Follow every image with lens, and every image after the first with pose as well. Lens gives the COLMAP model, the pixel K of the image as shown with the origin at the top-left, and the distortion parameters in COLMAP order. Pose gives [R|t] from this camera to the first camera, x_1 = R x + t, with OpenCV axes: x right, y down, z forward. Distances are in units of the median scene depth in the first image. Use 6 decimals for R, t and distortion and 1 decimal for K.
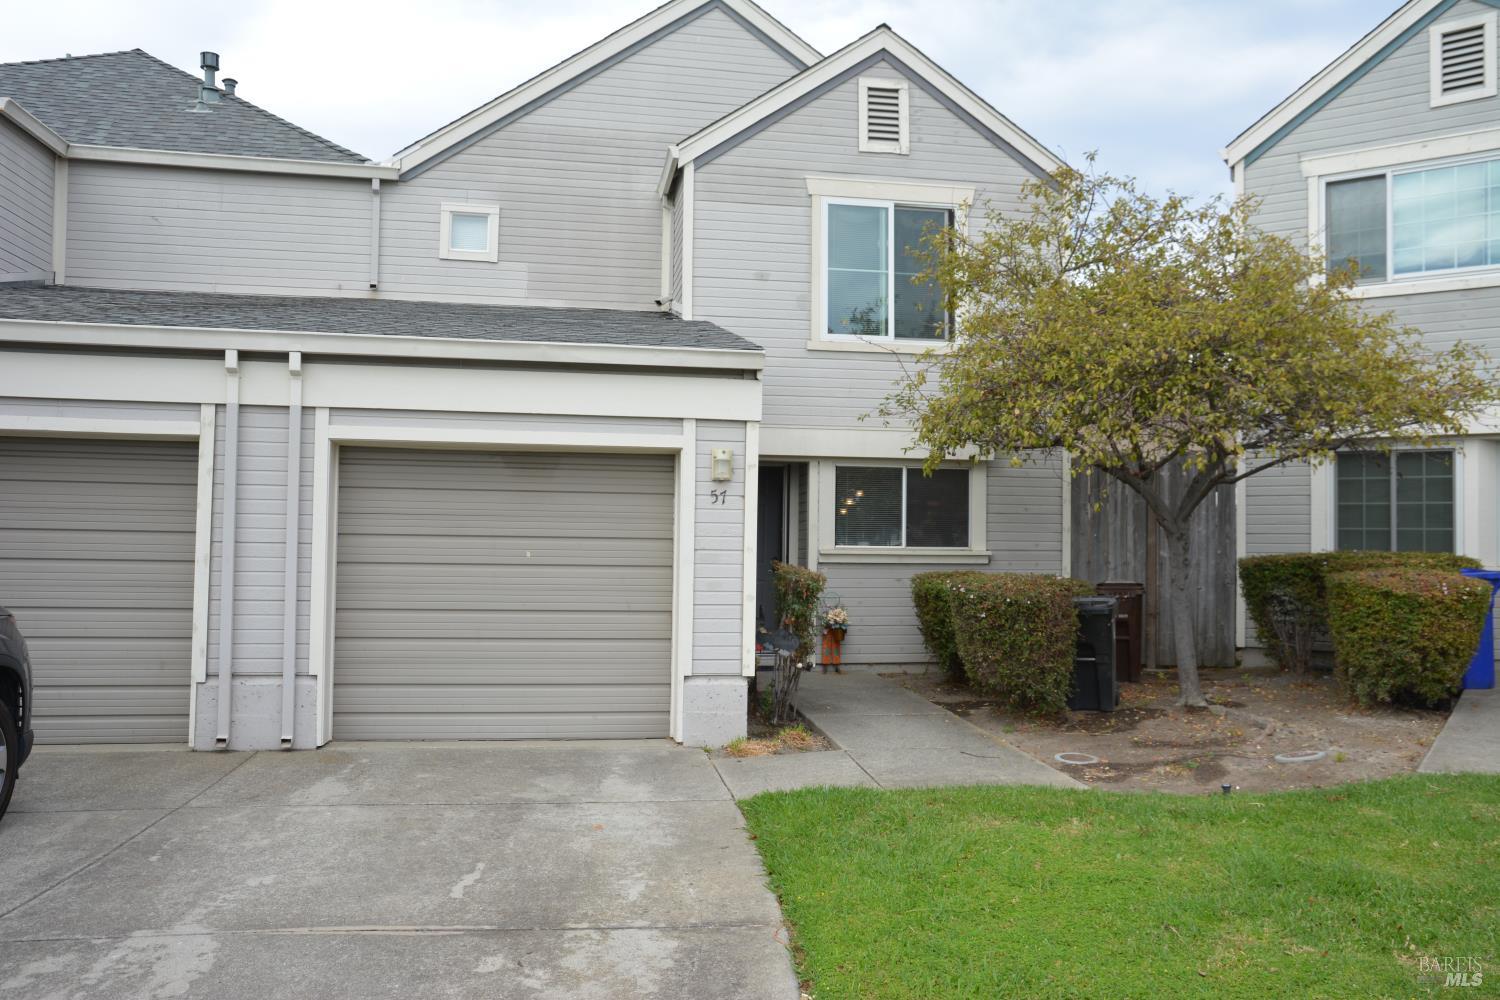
lens RADIAL K [[1165.0, 0, 750.0], [0, 1165.0, 500.0], [0, 0, 1]] dist [-0.078800, 0.105762]
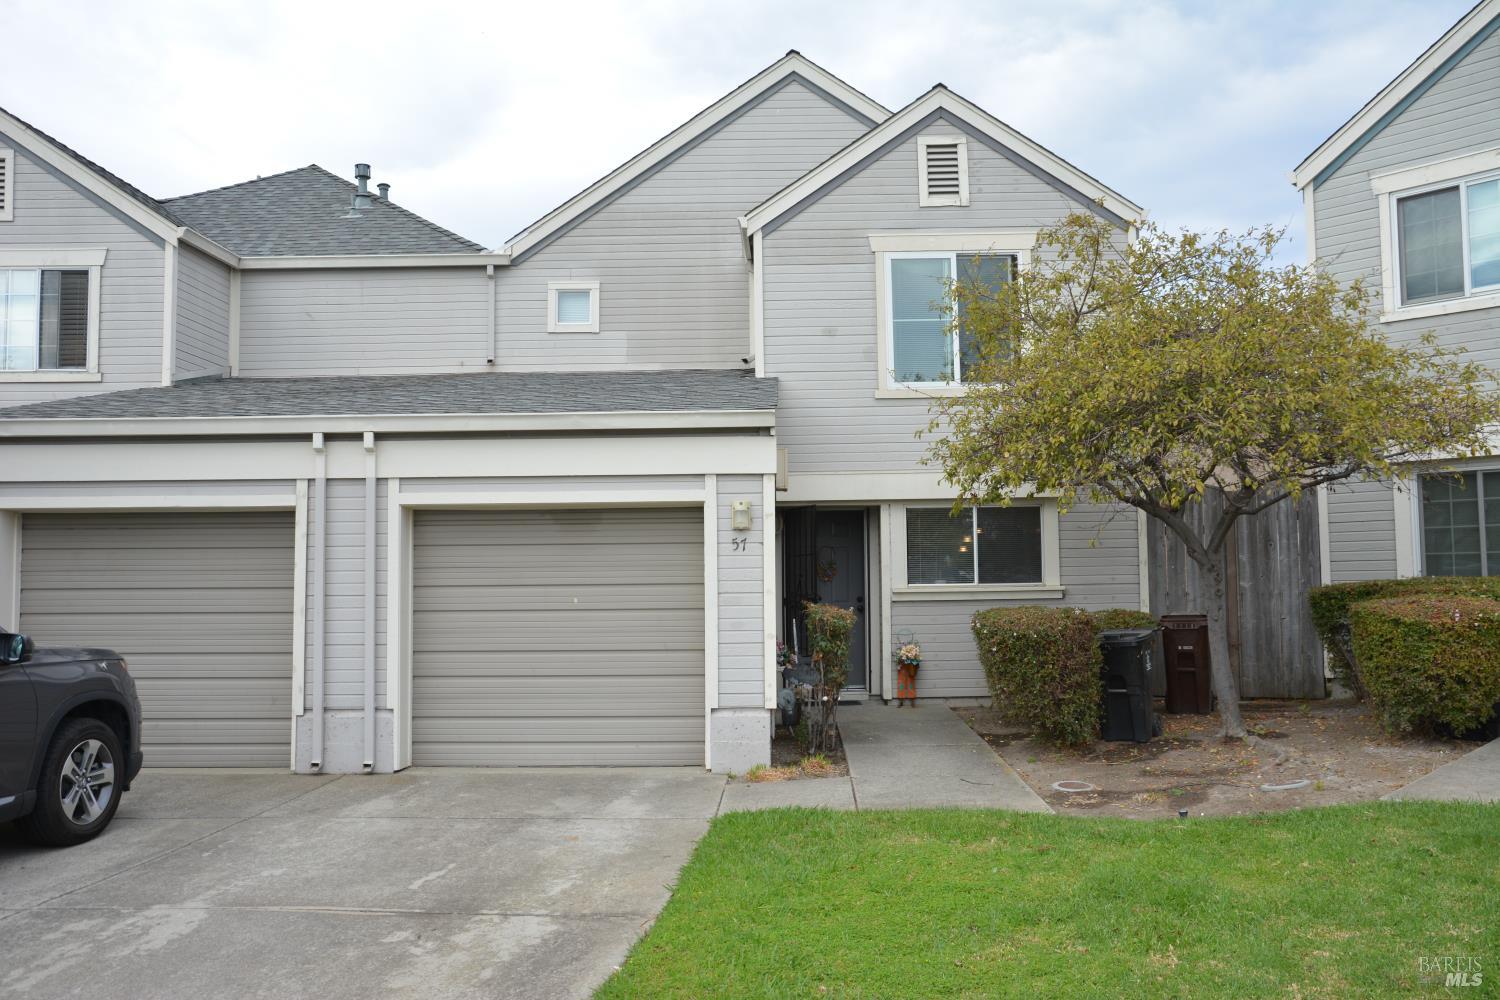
lens RADIAL K [[1165.0, 0, 750.0], [0, 1165.0, 500.0], [0, 0, 1]] dist [-0.078800, 0.105762]
pose [[0.981910, -0.037768, -0.185542, 0.186173], [0.031552, 0.998841, -0.036345, -0.004083], [0.186700, 0.029834, 0.981964, -0.073983]]
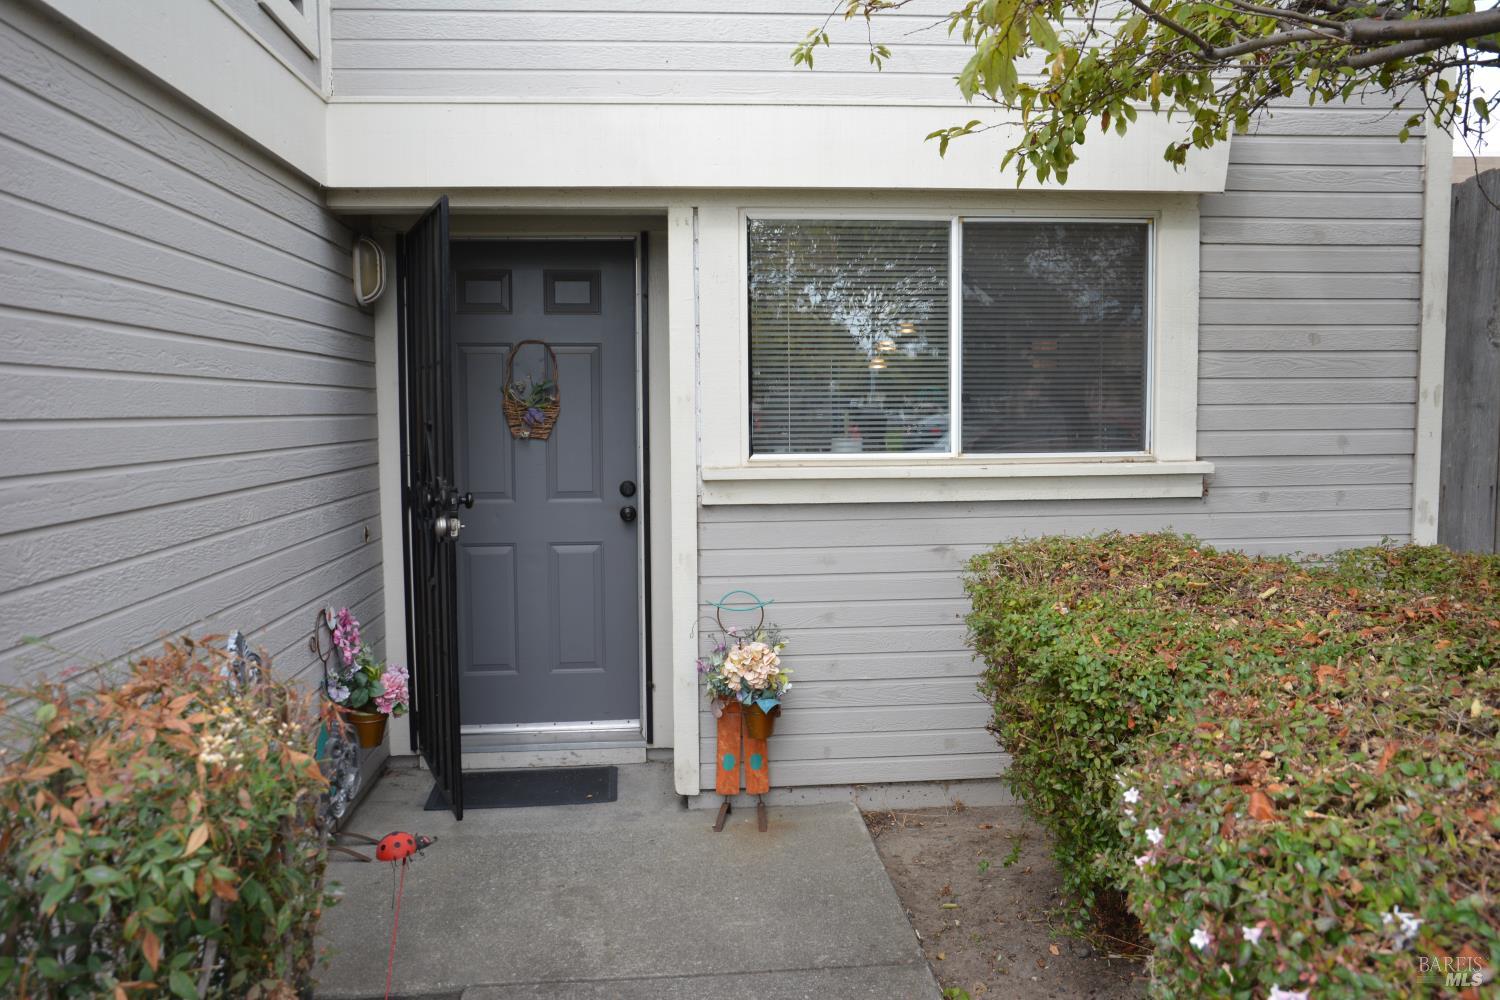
lens RADIAL K [[1148.6, 0, 757.6], [0, 1148.6, 509.4], [0, 0, 1]] dist [-0.095657, 0.105786]
pose [[0.995583, -0.013196, -0.092956, 0.151677], [0.024552, 0.992214, 0.122100, 0.019764], [0.090621, -0.123843, 0.988155, 0.948561]]
